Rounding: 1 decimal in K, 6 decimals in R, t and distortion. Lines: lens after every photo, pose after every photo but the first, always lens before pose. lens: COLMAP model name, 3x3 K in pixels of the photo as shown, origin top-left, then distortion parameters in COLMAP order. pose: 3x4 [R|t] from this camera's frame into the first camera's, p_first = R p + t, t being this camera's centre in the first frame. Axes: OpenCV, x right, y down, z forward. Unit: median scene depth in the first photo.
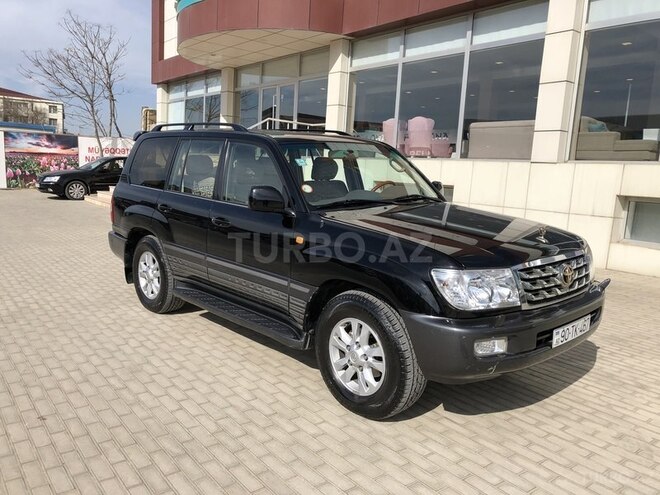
lens RADIAL K [[536.5, 0, 330.0], [0, 536.5, 247.5], [0, 0, 1]] dist [0.004423, -0.001630]
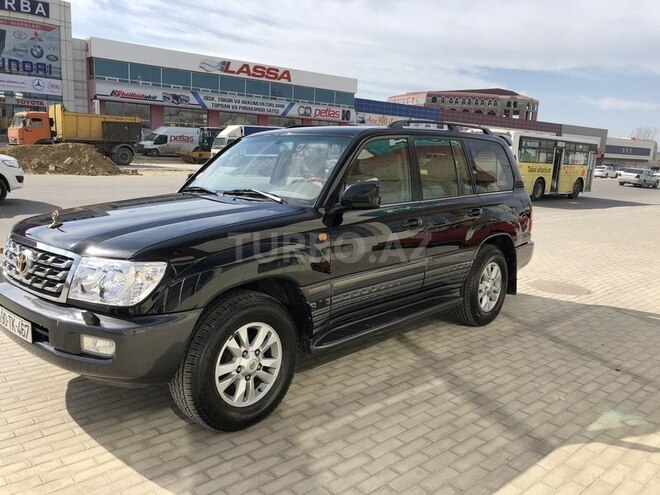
lens RADIAL K [[536.5, 0, 330.0], [0, 536.5, 247.5], [0, 0, 1]] dist [0.004423, -0.001630]
pose [[0.077157, 0.133038, -0.988103, 0.971540], [-0.183832, 0.975964, 0.117049, -0.123434], [0.979925, 0.172613, 0.099759, 0.999213]]
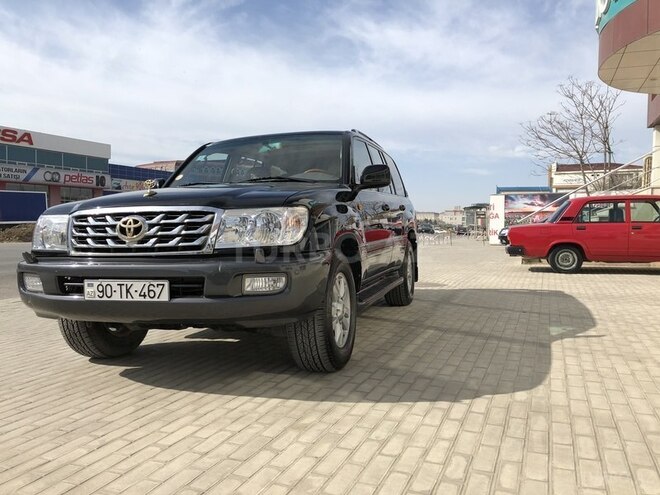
lens RADIAL K [[536.5, 0, 330.0], [0, 536.5, 247.5], [0, 0, 1]] dist [0.004423, -0.001630]
pose [[0.504155, -0.009159, -0.863564, 0.972947], [-0.103861, 0.992043, -0.071157, 0.079511], [0.857345, 0.125564, 0.499193, 0.594850]]
